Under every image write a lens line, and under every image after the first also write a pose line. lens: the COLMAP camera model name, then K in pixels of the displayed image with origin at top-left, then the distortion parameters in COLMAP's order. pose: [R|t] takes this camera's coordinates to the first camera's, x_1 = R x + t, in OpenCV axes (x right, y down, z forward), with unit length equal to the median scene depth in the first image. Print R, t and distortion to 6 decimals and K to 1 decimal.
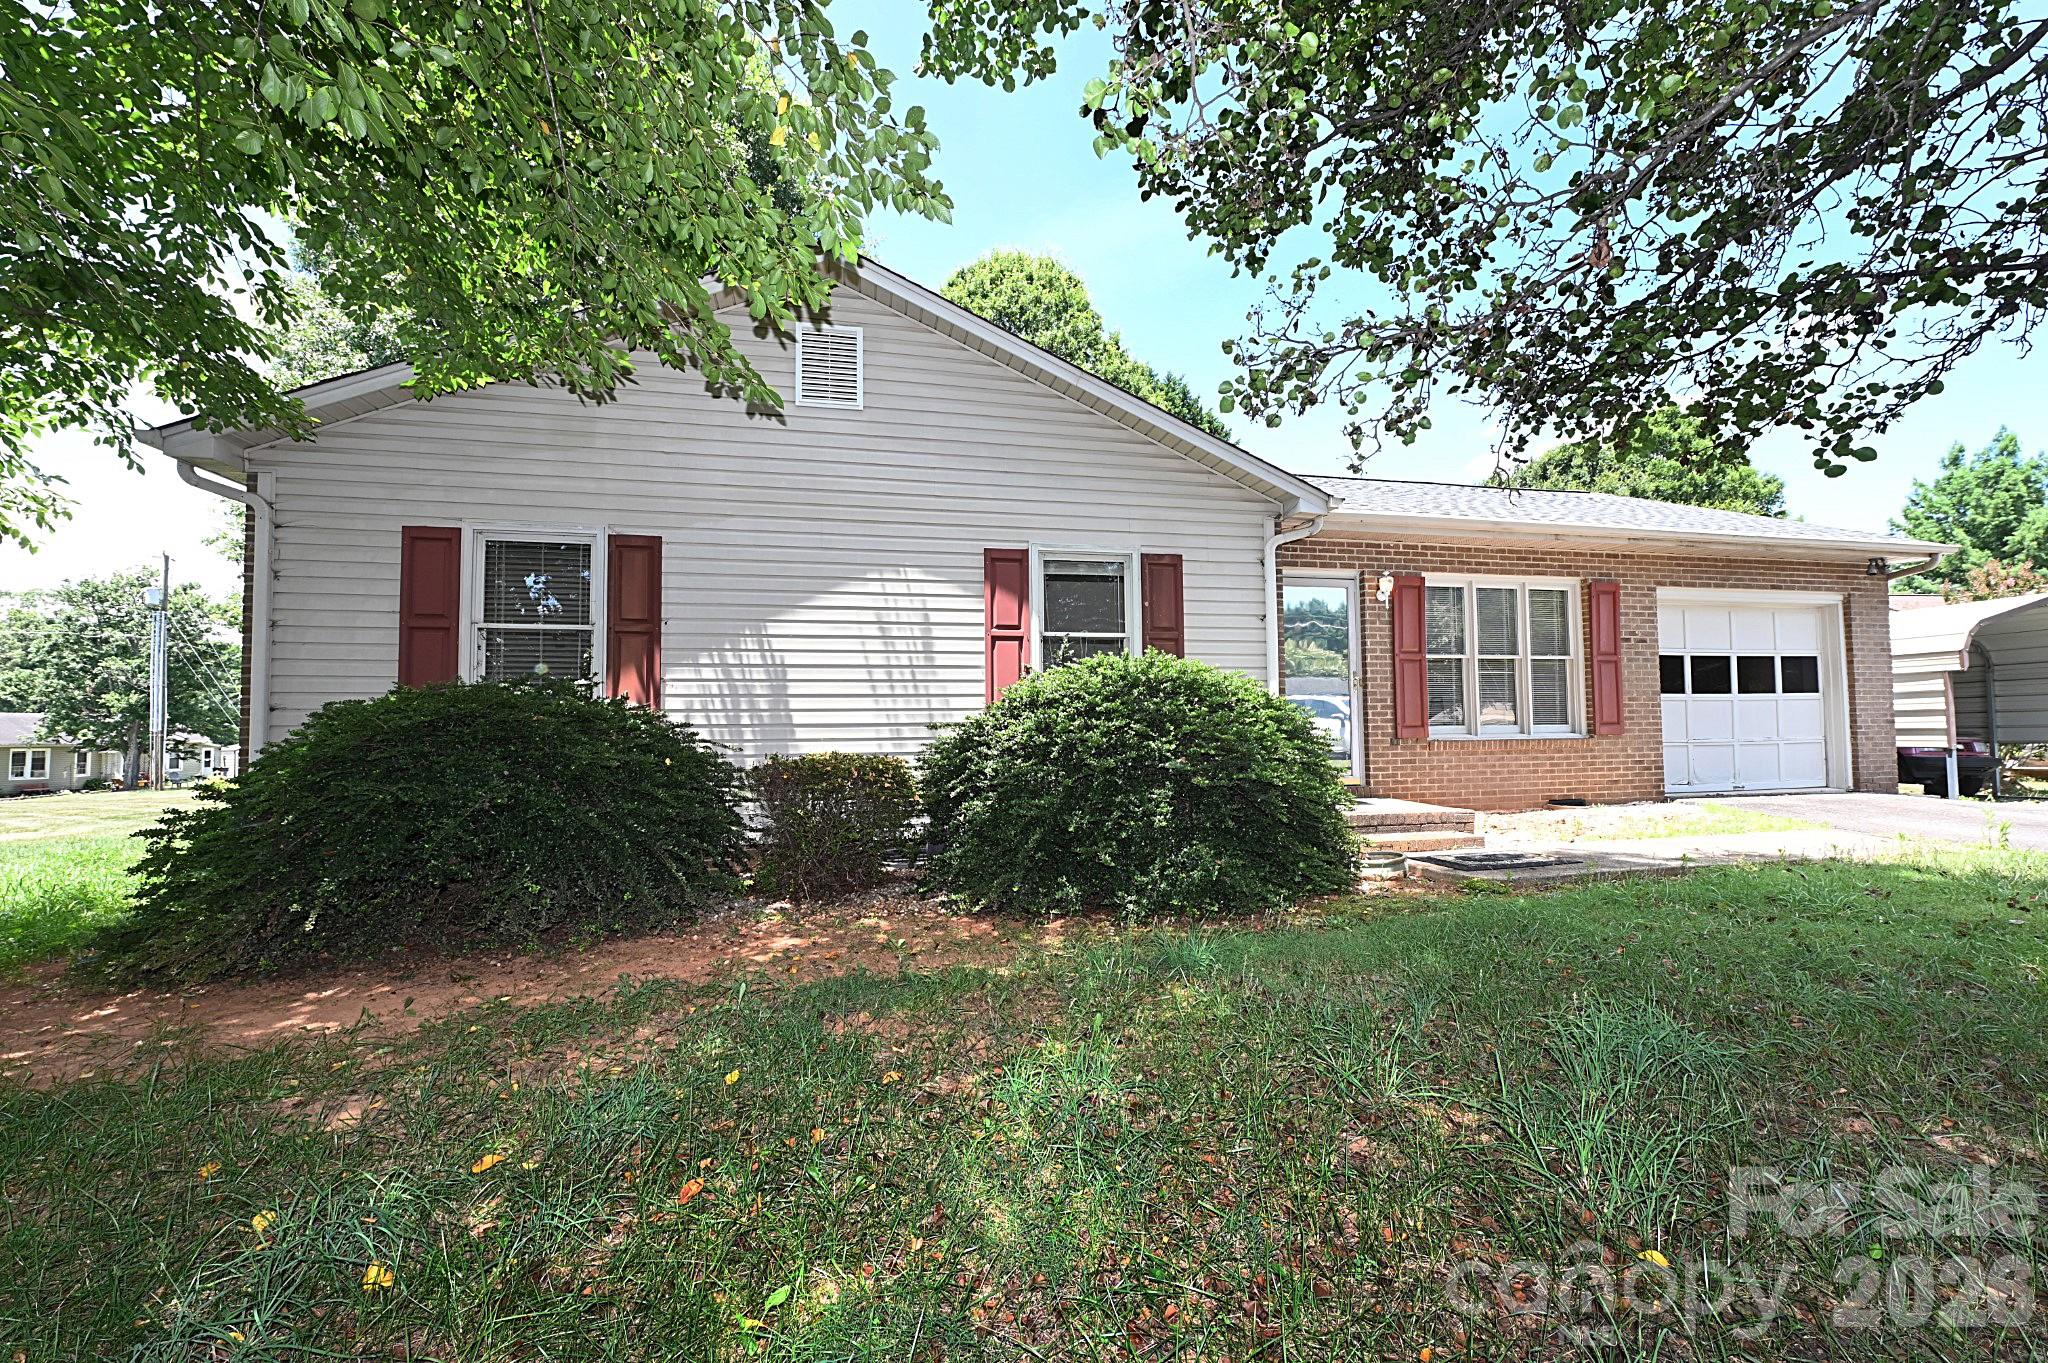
lens RADIAL K [[809.5, 0, 1022.9], [0, 809.5, 683.7], [0, 0, 1]] dist [-0.008836, -0.000637]
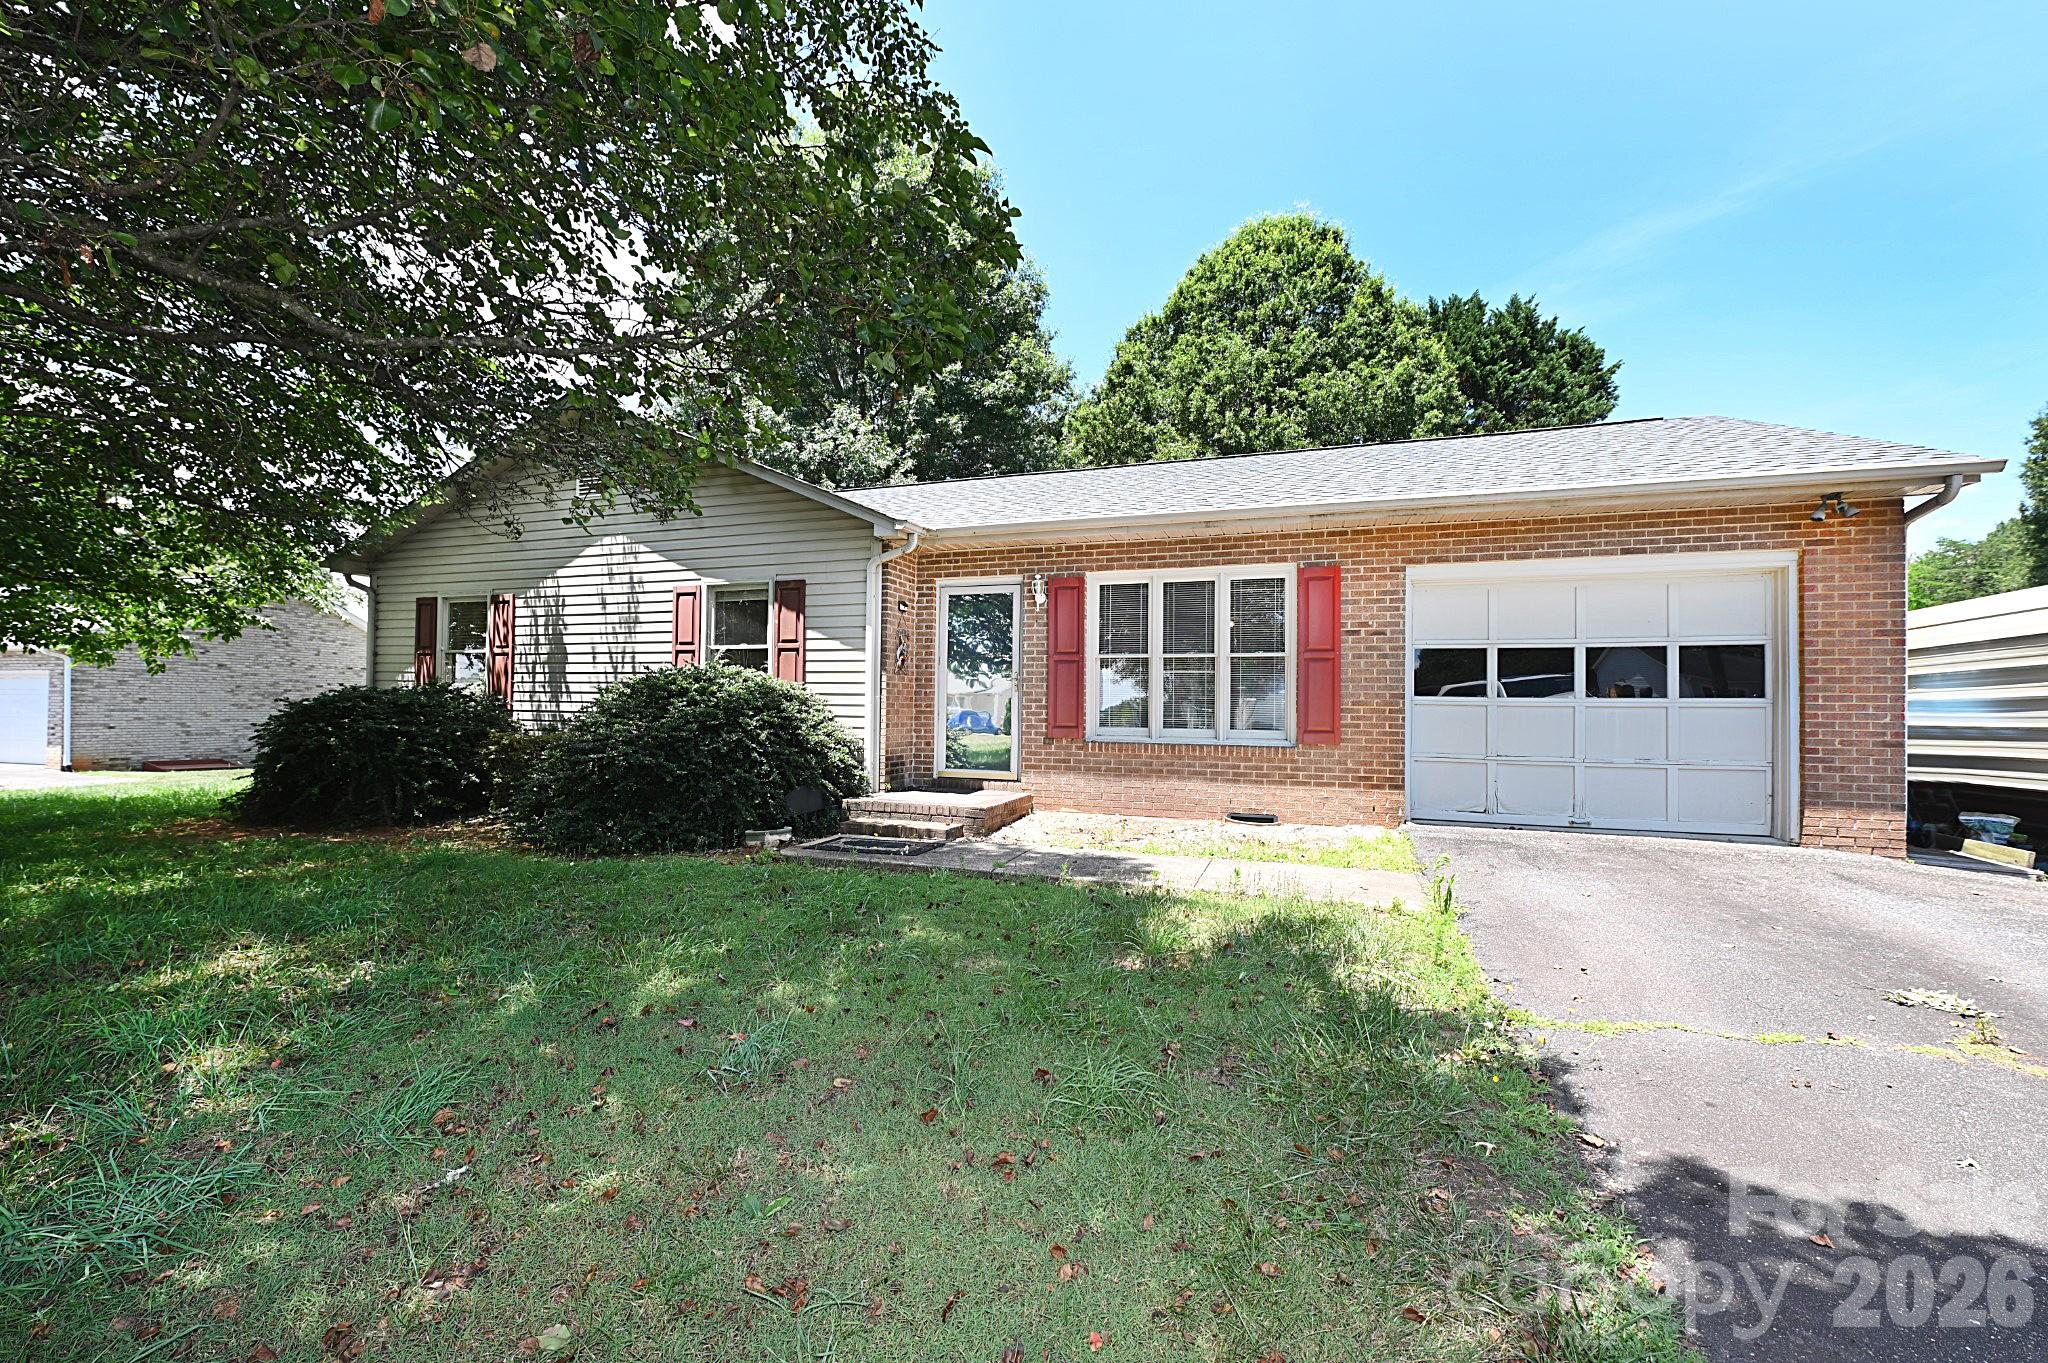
lens RADIAL K [[817.9, 0, 1004.8], [0, 817.9, 687.9], [0, 0, 1]] dist [-0.002077, -0.000324]
pose [[0.853290, 0.006956, -0.521391, 0.890095], [0.005014, 0.999755, 0.021543, -0.016996], [0.521413, -0.020997, 0.853046, 0.082350]]
